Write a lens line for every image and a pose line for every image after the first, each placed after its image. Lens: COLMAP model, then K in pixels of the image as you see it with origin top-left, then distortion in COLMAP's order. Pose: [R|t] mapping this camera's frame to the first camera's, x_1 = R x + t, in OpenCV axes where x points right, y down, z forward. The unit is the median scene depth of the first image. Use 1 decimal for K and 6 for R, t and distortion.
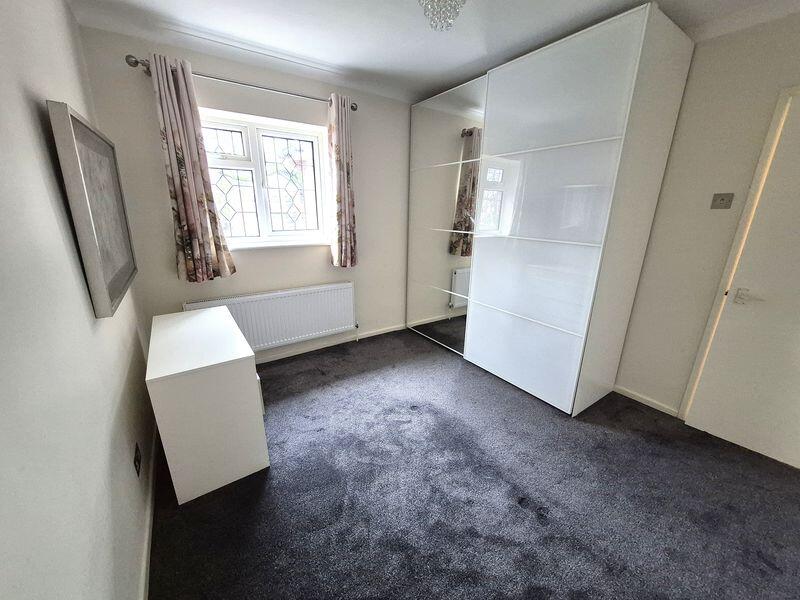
lens RADIAL K [[314.1, 0, 404.7], [0, 314.1, 305.0], [0, 0, 1]] dist [-0.002635, -0.000343]
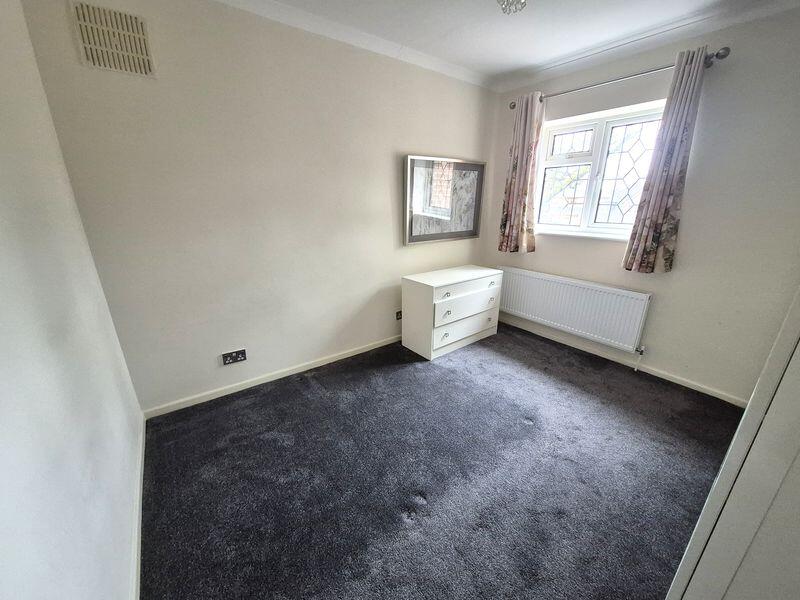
lens RADIAL K [[314.1, 0, 404.7], [0, 314.1, 305.0], [0, 0, 1]] dist [-0.002635, -0.000343]
pose [[0.049443, 0.300066, -0.952636, 0.744921], [-0.302867, 0.913397, 0.271987, -0.104297], [0.951749, 0.275074, 0.136041, 0.442879]]
